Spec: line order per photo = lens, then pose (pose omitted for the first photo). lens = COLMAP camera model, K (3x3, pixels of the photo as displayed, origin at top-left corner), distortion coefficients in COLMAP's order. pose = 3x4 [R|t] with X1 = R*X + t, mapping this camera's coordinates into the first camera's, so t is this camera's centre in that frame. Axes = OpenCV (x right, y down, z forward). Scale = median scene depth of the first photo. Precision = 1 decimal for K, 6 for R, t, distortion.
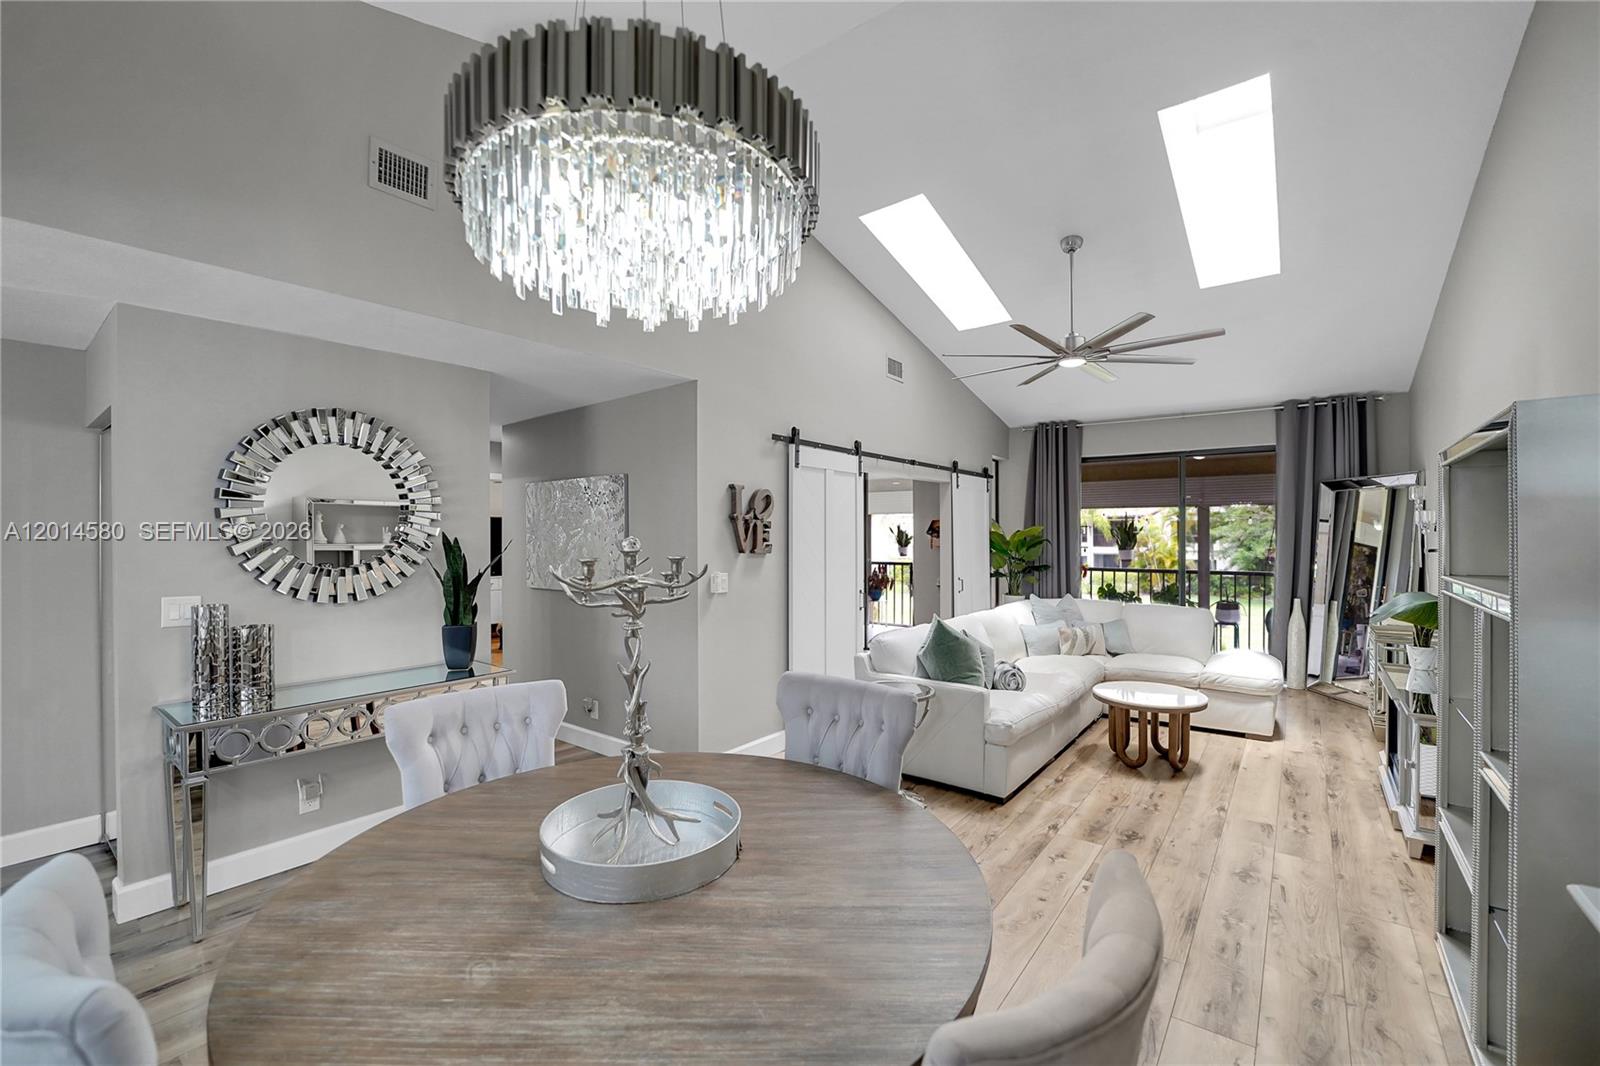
lens RADIAL K [[660.1, 0, 801.6], [0, 660.1, 534.4], [0, 0, 1]] dist [-0.031315, 0.003415]
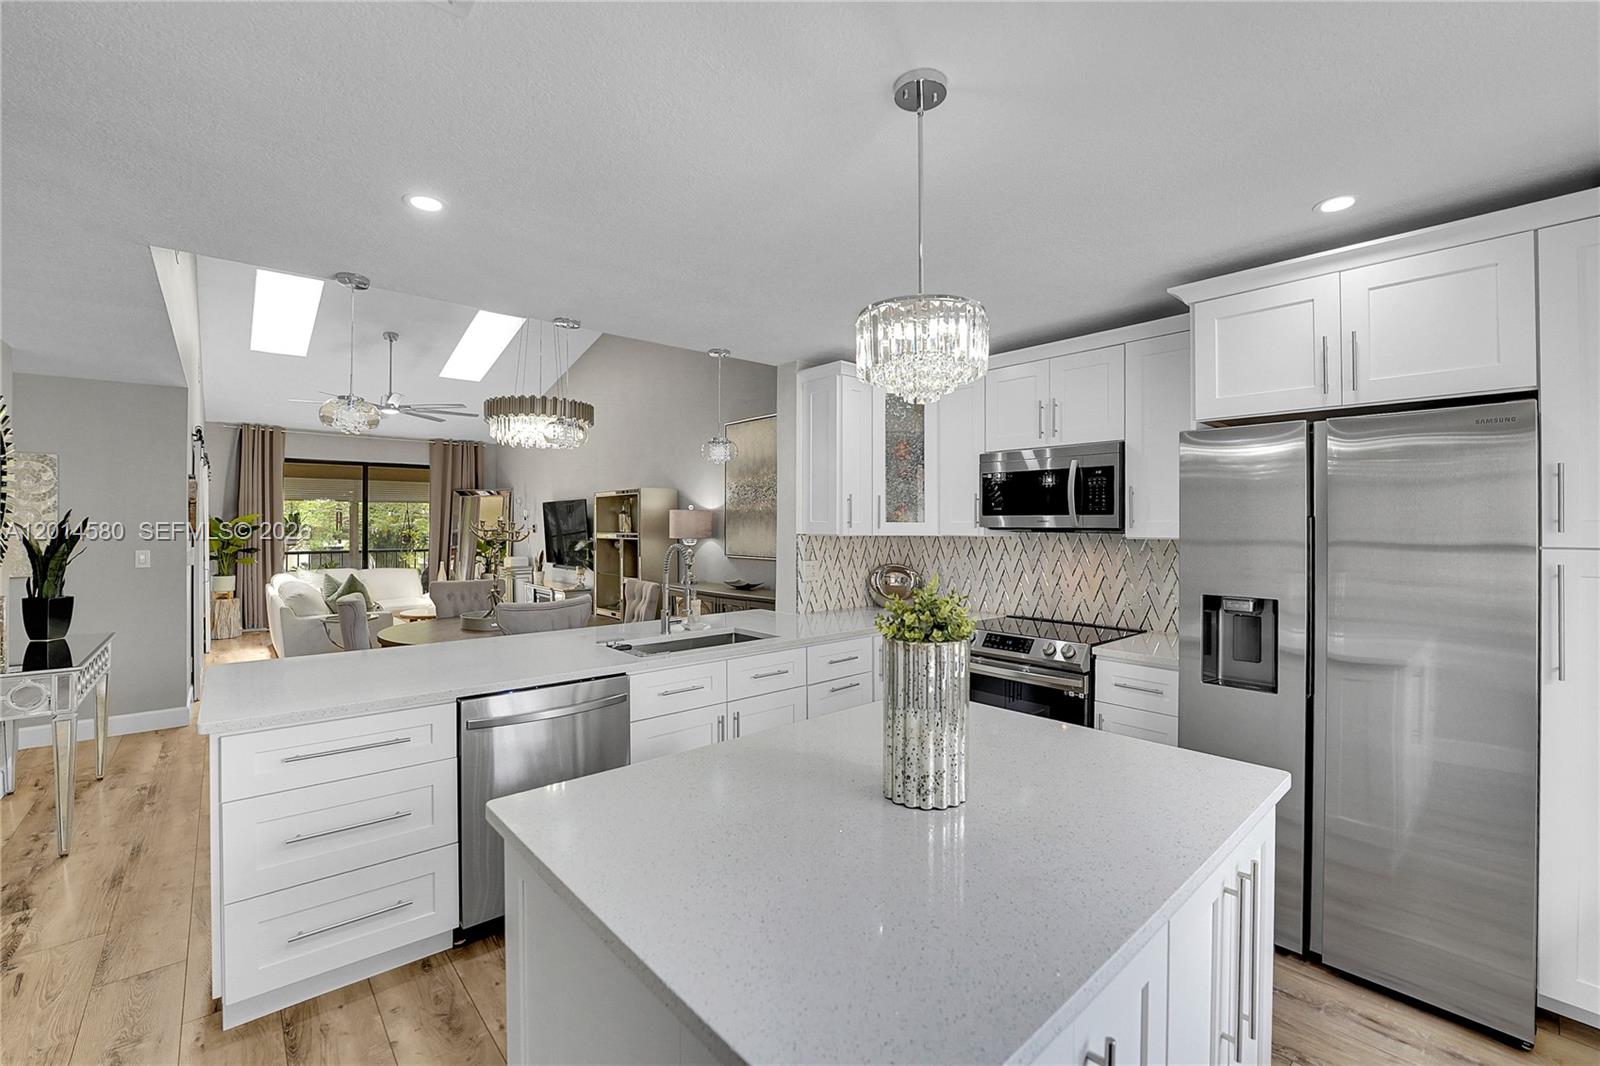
lens RADIAL K [[660.1, 0, 802.2], [0, 660.1, 523.3], [0, 0, 1]] dist [-0.031315, 0.003415]
pose [[0.195488, 0.004467, 0.980696, -0.781329], [0.002391, 0.999984, -0.005031, 0.016136], [-0.980703, 0.003328, 0.195474, -0.239868]]
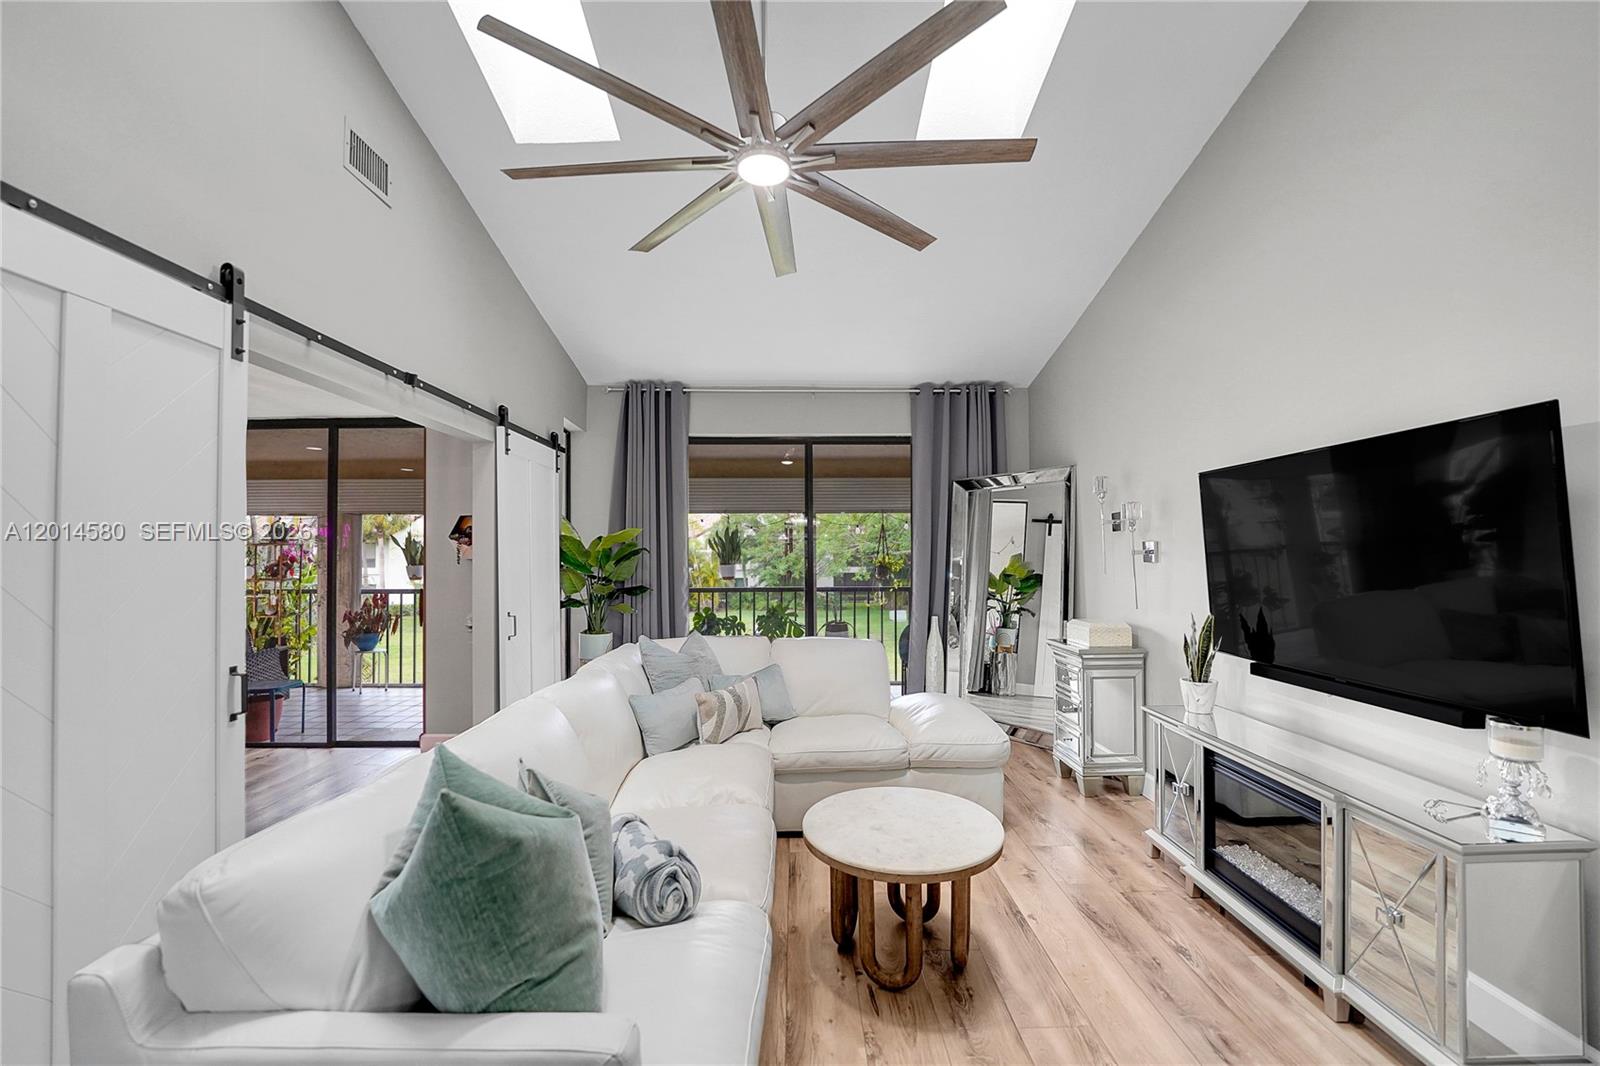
lens RADIAL K [[660.1, 0, 798.4], [0, 660.1, 540.9], [0, 0, 1]] dist [-0.031315, 0.003415]
pose [[0.791301, 0.010547, 0.611336, 0.113962], [0.005079, 0.999703, -0.023821, 0.023448], [-0.611405, 0.021955, 0.791013, 0.500344]]
